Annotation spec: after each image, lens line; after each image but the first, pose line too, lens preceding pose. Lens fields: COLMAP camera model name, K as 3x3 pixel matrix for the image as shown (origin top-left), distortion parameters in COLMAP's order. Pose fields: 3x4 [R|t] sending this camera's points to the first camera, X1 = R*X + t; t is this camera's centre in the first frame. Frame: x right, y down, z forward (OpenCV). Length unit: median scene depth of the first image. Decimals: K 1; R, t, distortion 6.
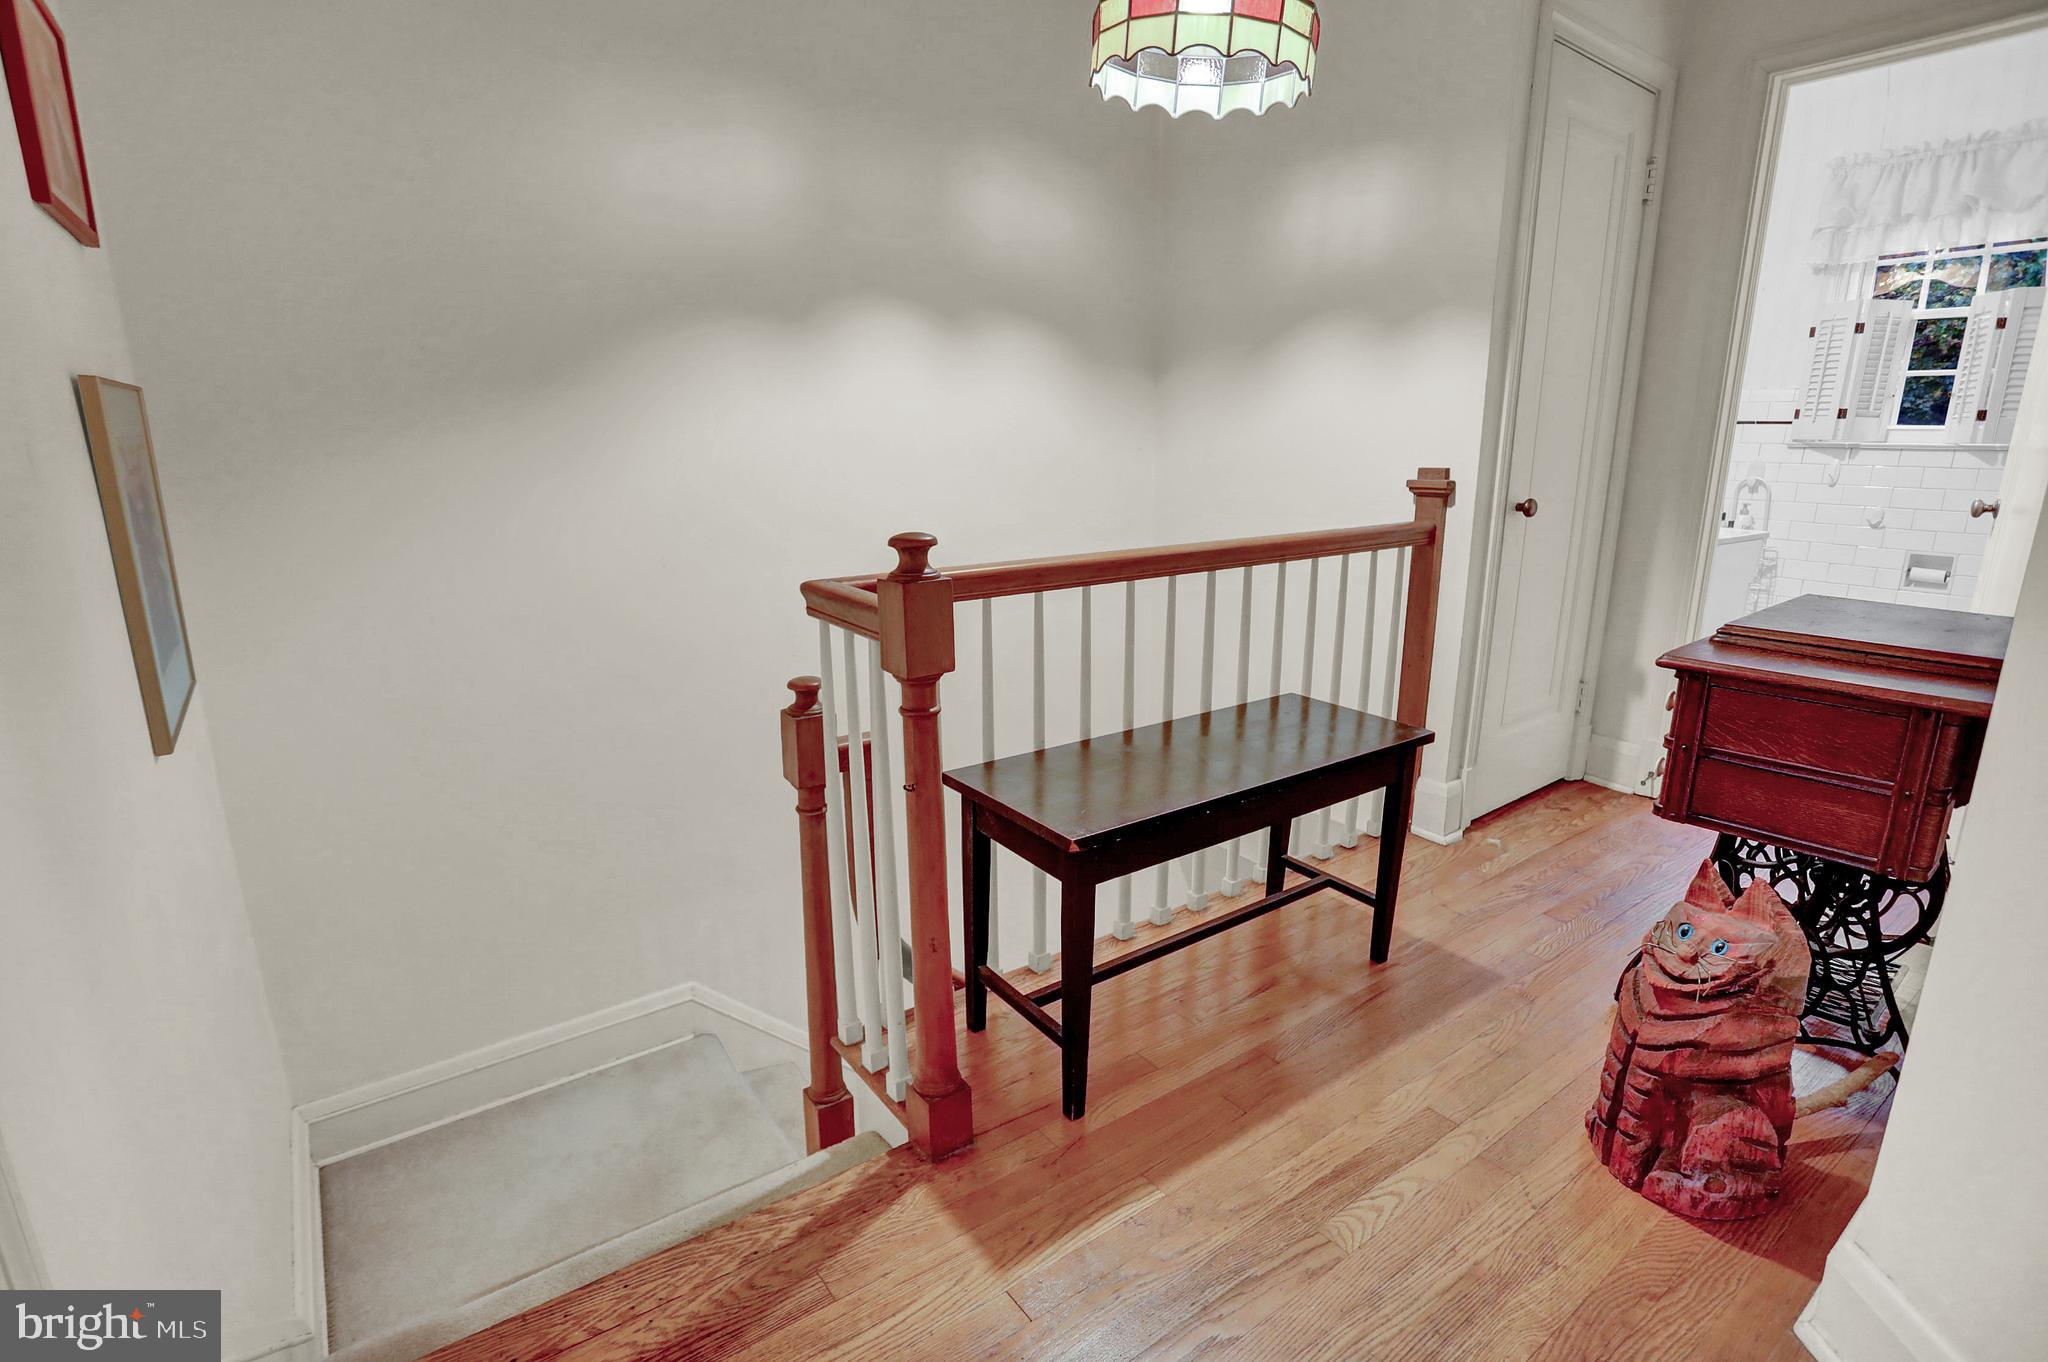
lens RADIAL K [[993.0, 0, 1025.8], [0, 993.0, 683.7], [0, 0, 1]] dist [-0.071871, 0.031349]
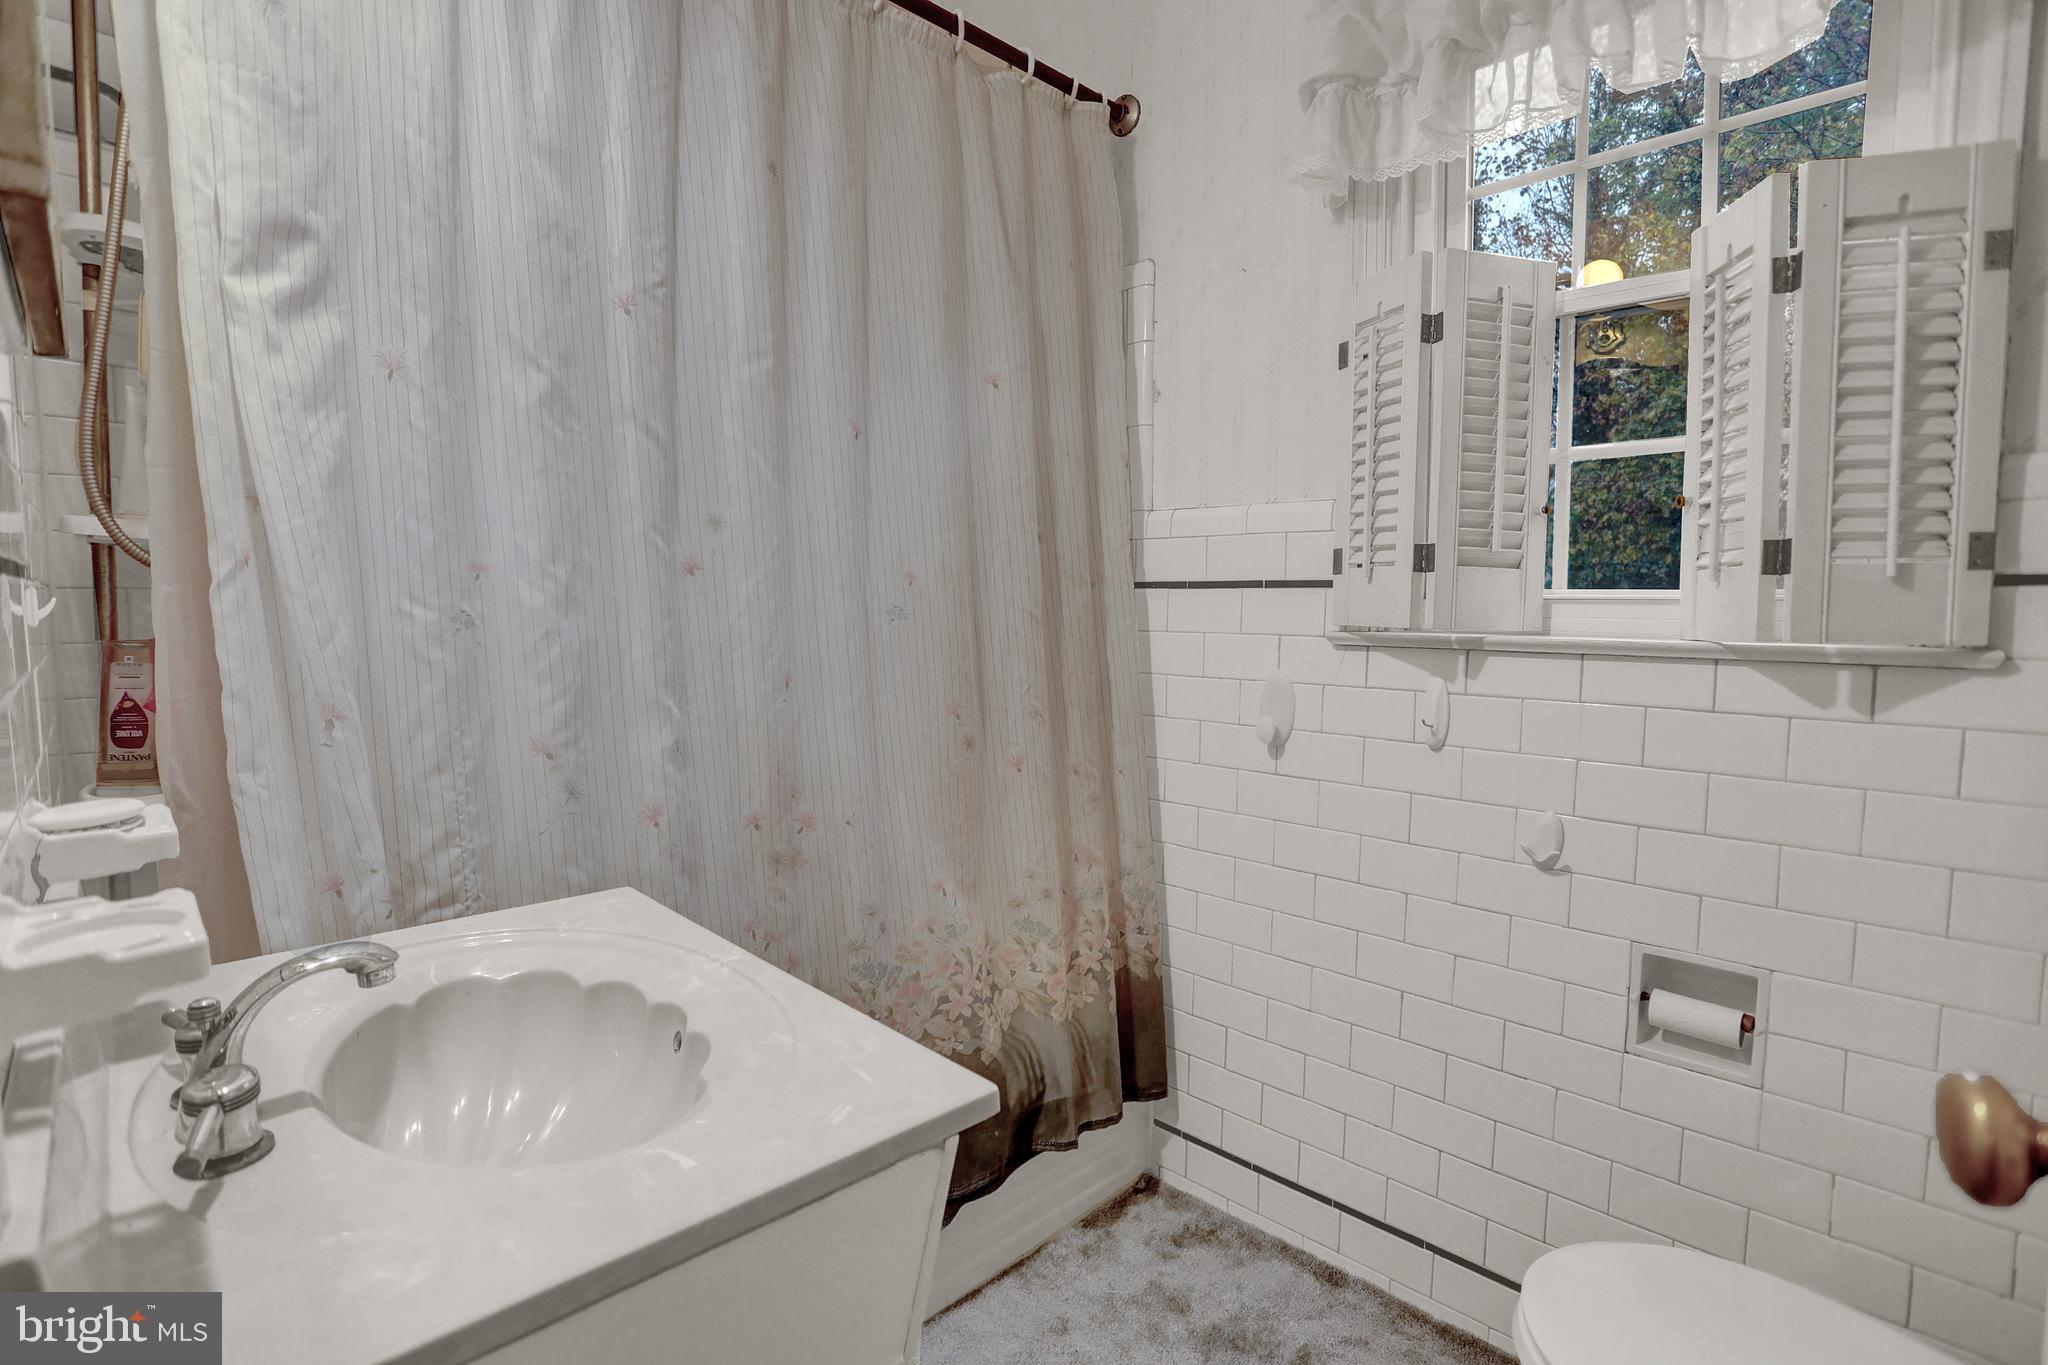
lens RADIAL K [[1005.1, 0, 1022.8], [0, 1005.1, 677.6], [0, 0, 1]] dist [-0.069888, 0.030270]
pose [[0.986878, -0.009823, 0.161169, 0.646601], [0.037022, 0.985323, -0.166638, -0.182642], [-0.157166, 0.170418, 0.972757, 0.670941]]
